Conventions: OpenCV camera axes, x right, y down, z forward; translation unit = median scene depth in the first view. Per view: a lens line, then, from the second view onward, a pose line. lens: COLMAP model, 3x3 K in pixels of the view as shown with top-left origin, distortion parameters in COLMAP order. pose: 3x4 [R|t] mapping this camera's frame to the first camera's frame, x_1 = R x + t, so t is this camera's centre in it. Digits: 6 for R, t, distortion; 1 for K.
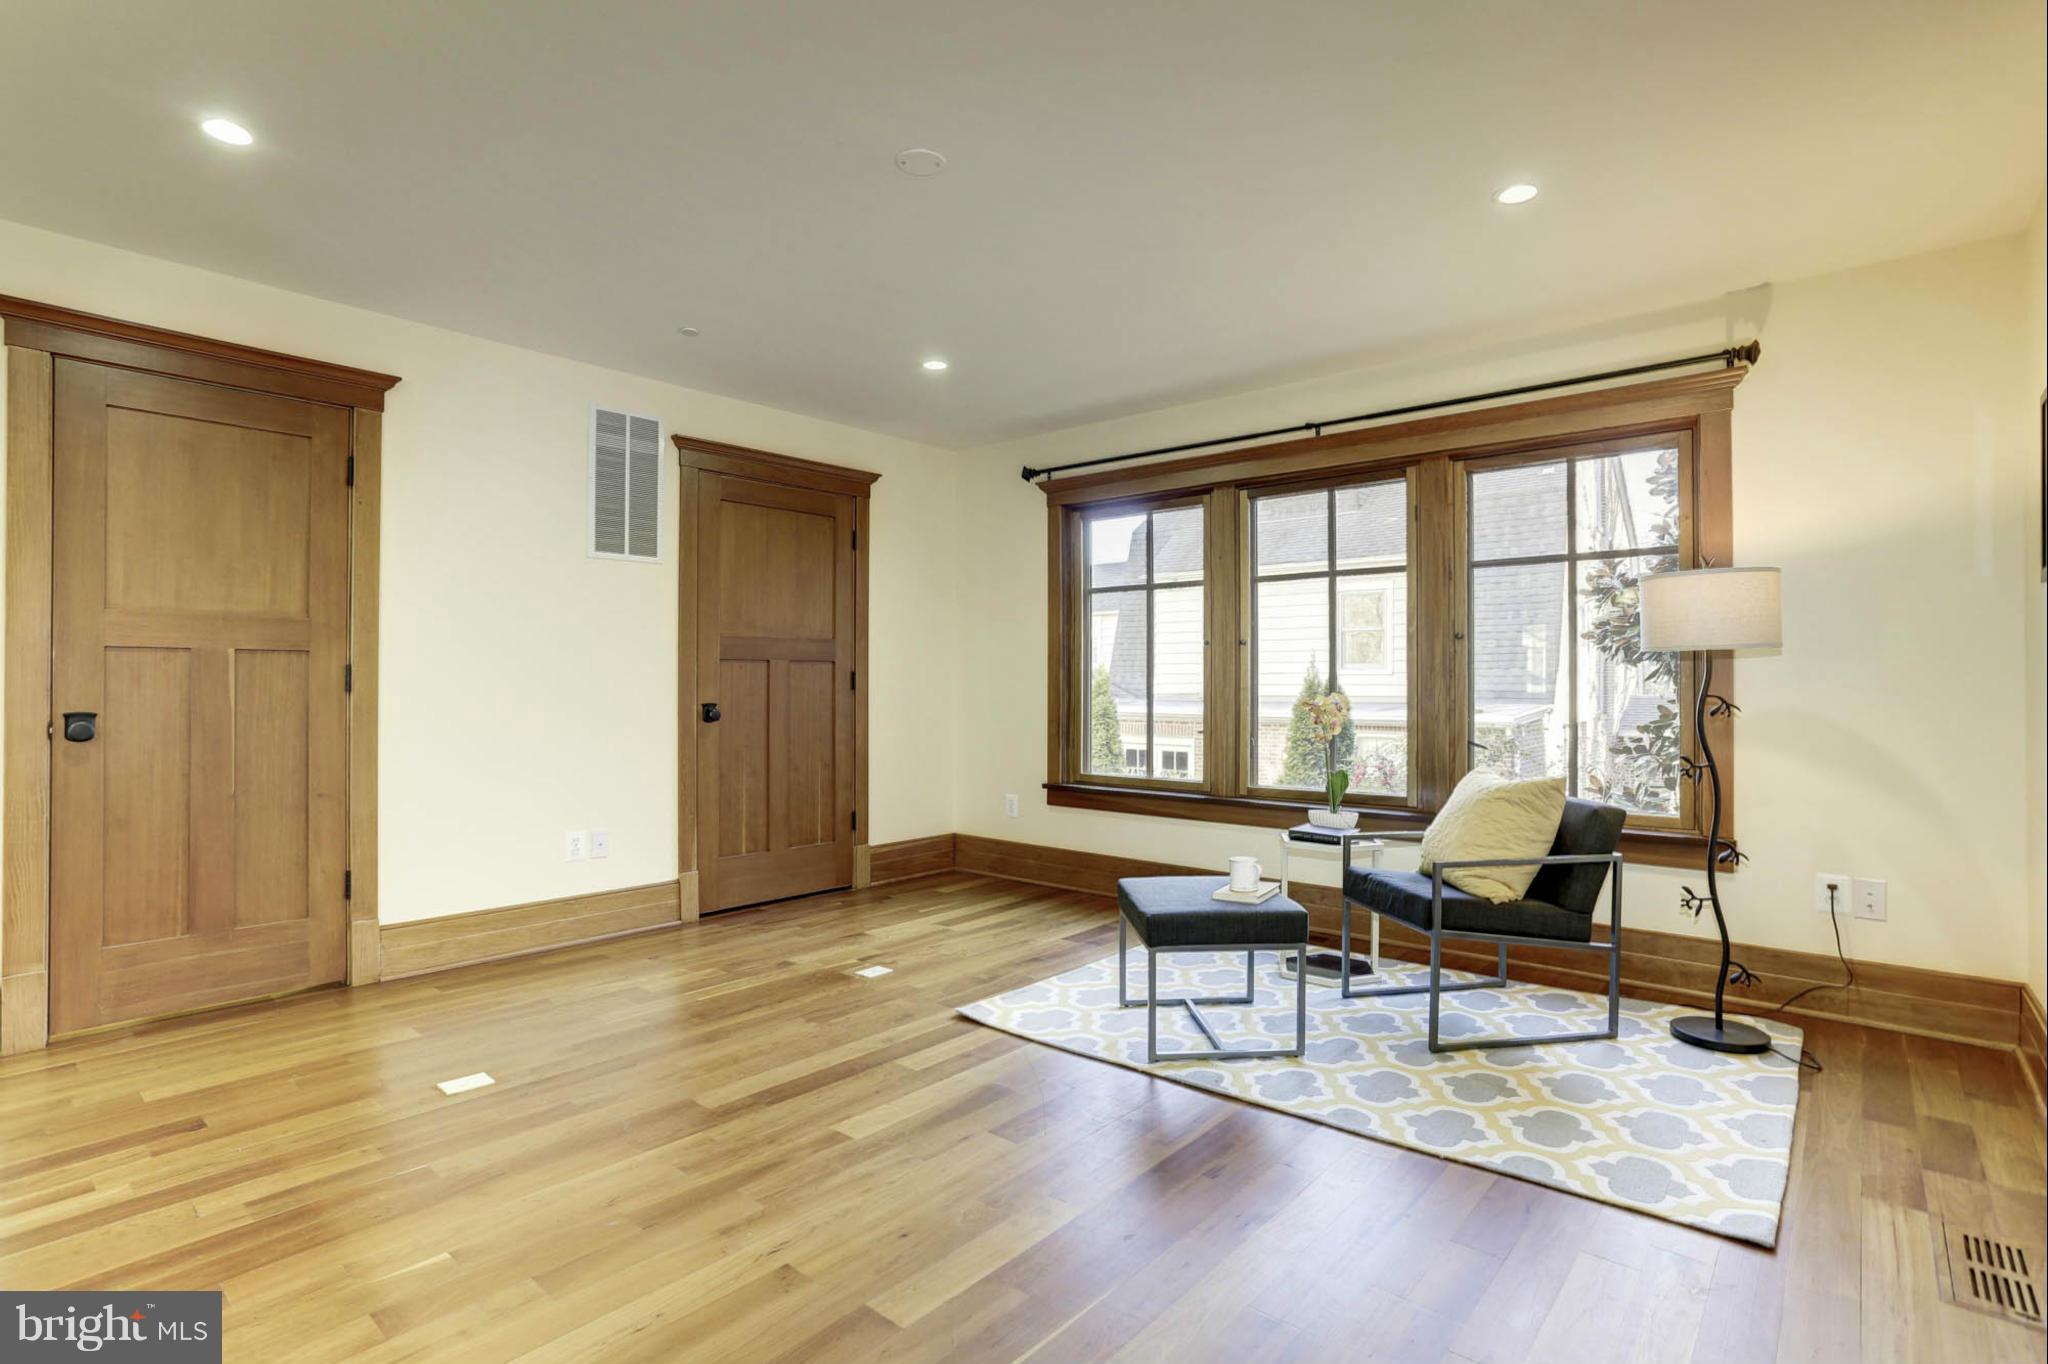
lens RADIAL K [[986.0, 0, 1012.2], [0, 986.0, 681.5], [0, 0, 1]] dist [-0.056449, 0.020674]
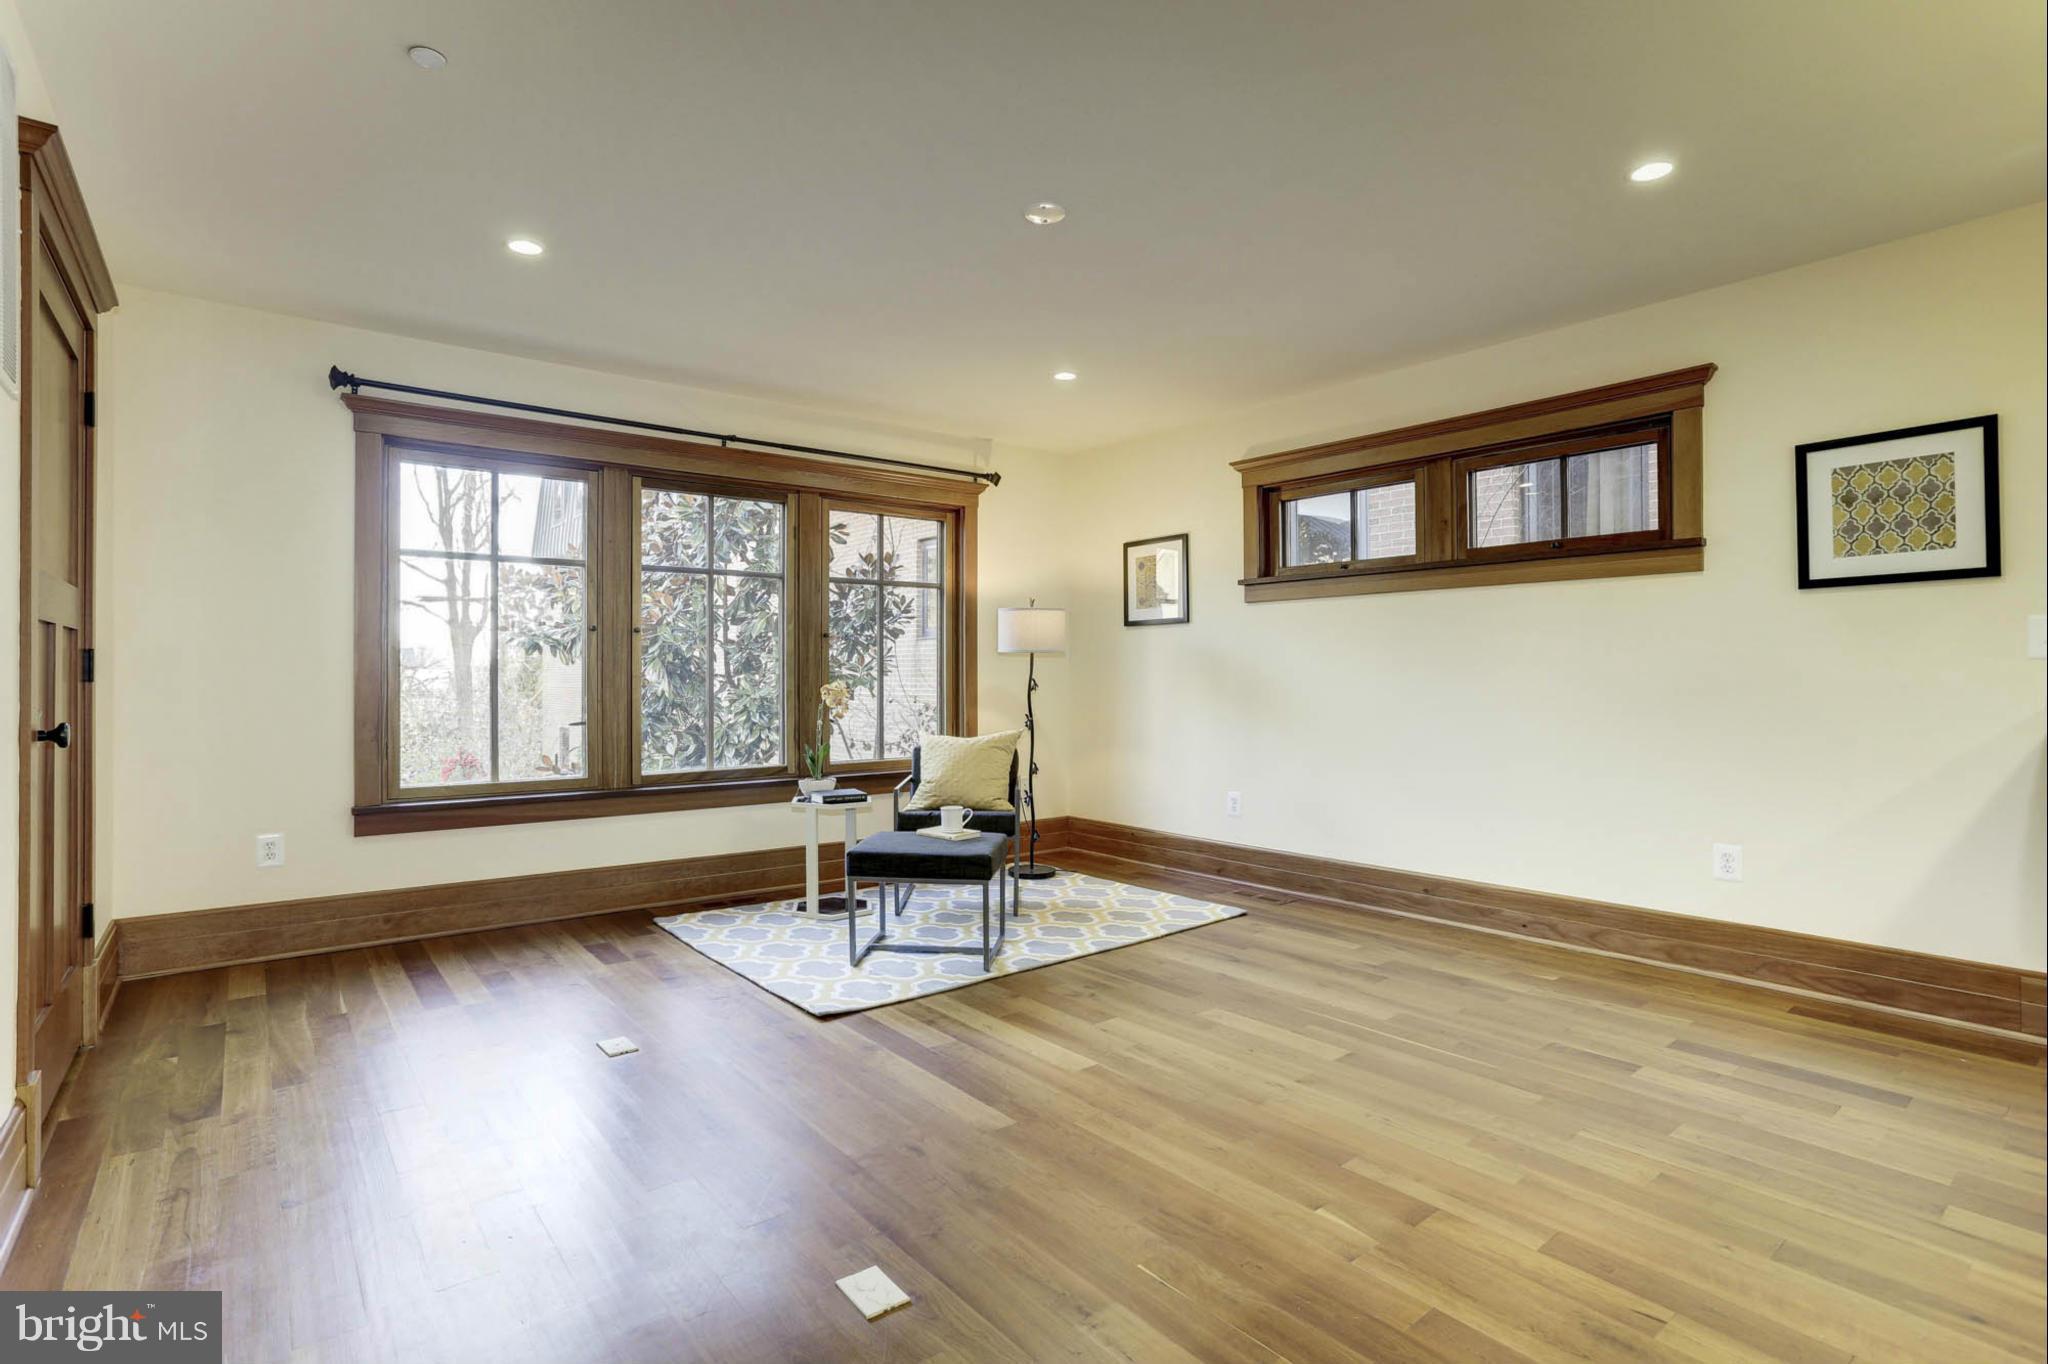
lens RADIAL K [[986.0, 0, 1012.2], [0, 986.0, 681.5], [0, 0, 1]] dist [-0.056449, 0.020674]
pose [[0.184968, -0.007061, 0.982719, -0.703913], [-0.005173, 0.999953, 0.008159, 0.001850], [-0.982731, -0.006593, 0.184923, 0.471312]]
